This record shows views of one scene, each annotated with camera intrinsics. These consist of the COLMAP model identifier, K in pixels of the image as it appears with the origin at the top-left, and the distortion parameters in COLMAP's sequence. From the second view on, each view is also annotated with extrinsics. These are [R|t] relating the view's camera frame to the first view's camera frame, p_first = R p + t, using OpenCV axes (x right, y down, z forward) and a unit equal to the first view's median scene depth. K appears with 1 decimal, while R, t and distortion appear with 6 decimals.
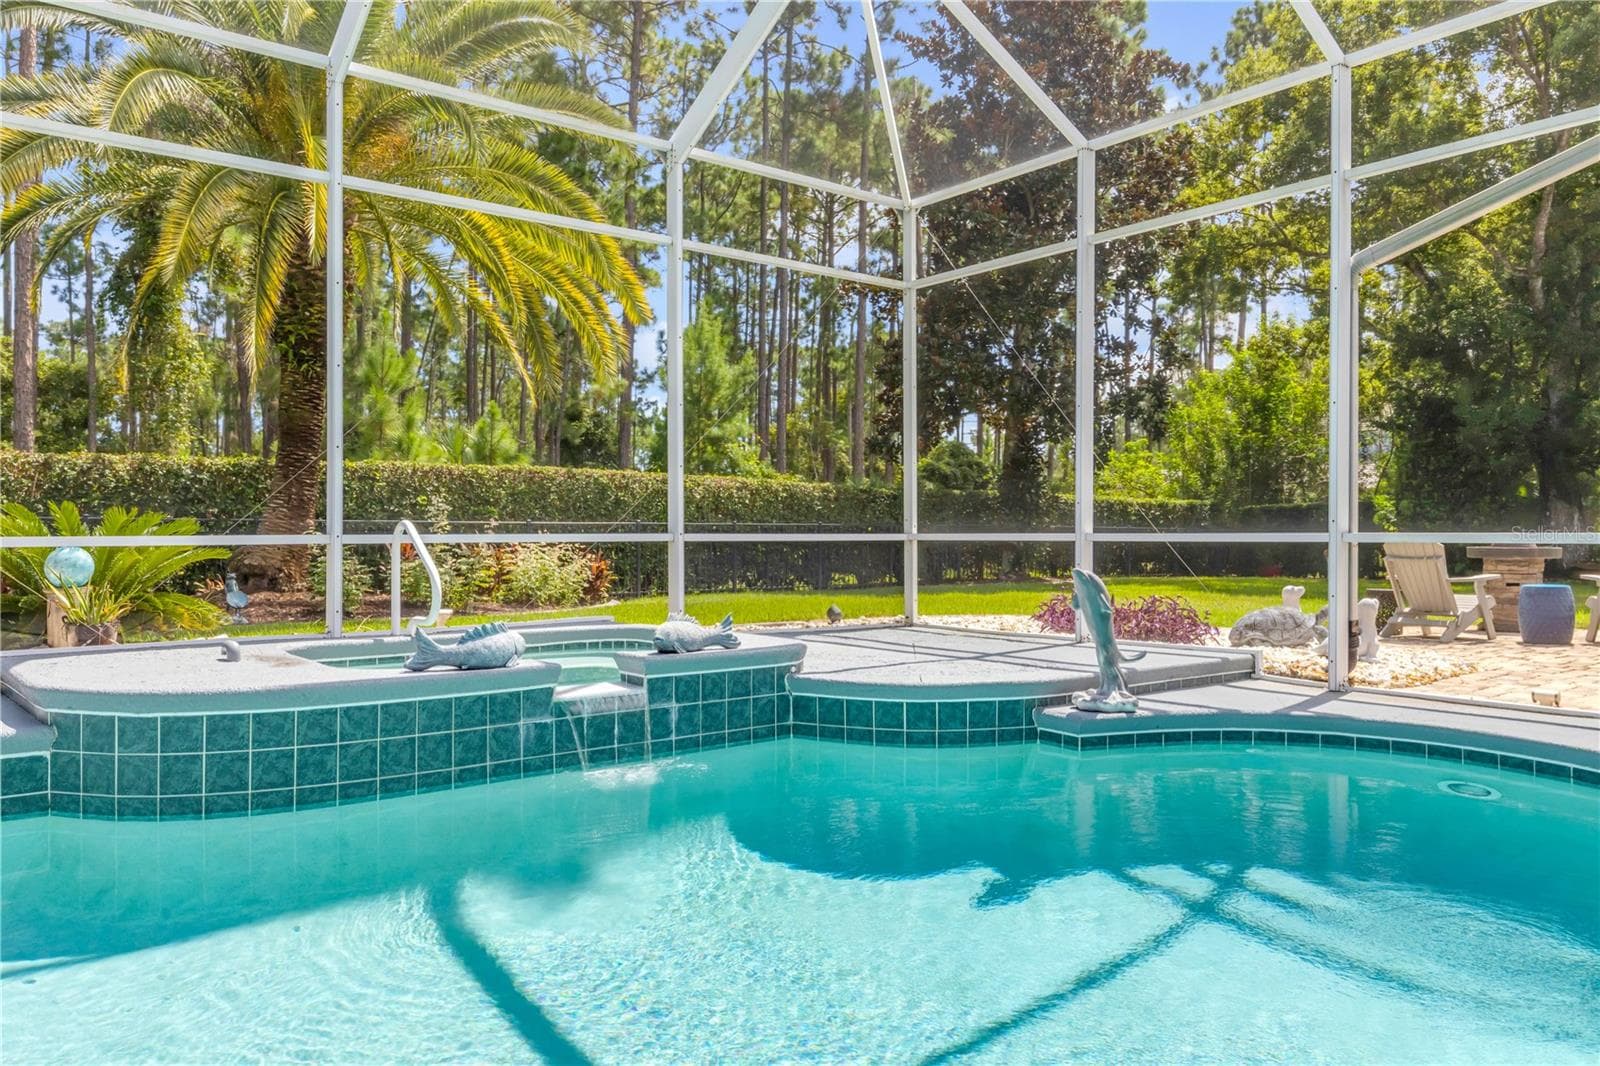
lens RADIAL K [[1156.7, 0, 800.0], [0, 1156.7, 533.0], [0, 0, 1]] dist [0.002687, 0.002189]
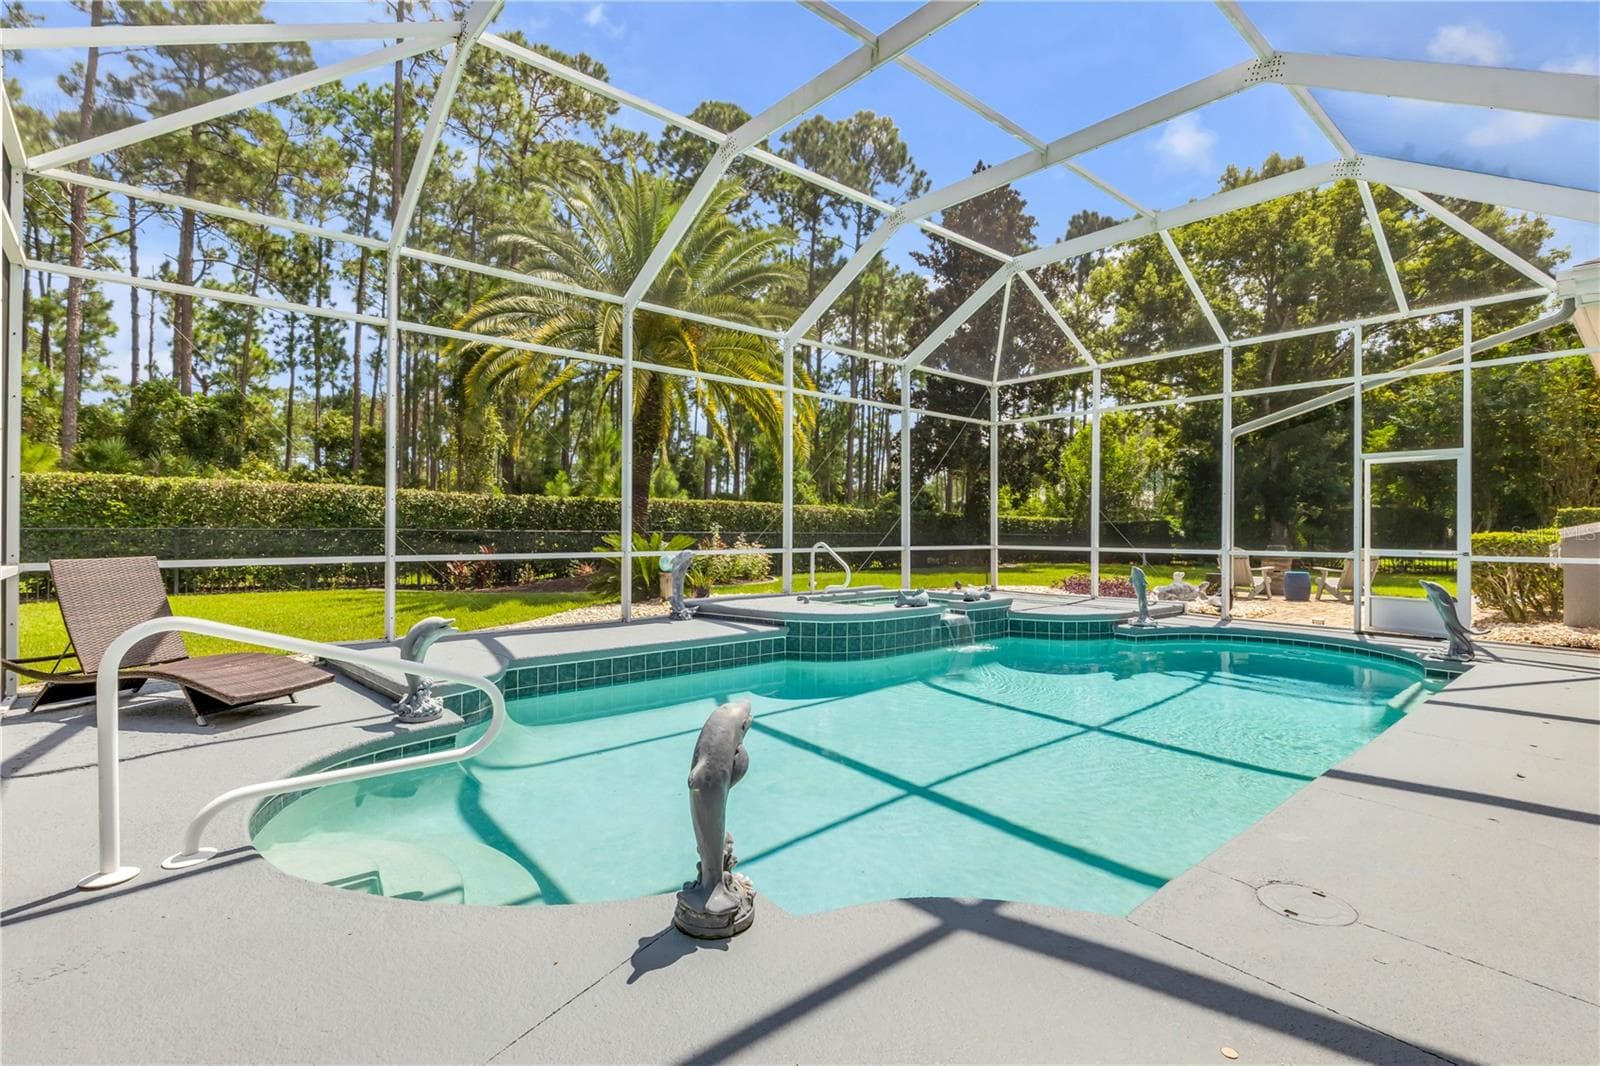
lens RADIAL K [[750.8, 0, 800.0], [0, 750.8, 533.0], [0, 0, 1]] dist [-0.002414, 0.000829]
pose [[0.999257, 0.007138, 0.037876, -0.357607], [-0.007233, 0.999971, 0.002367, -0.026384], [-0.037858, -0.002639, 0.999280, -0.370340]]
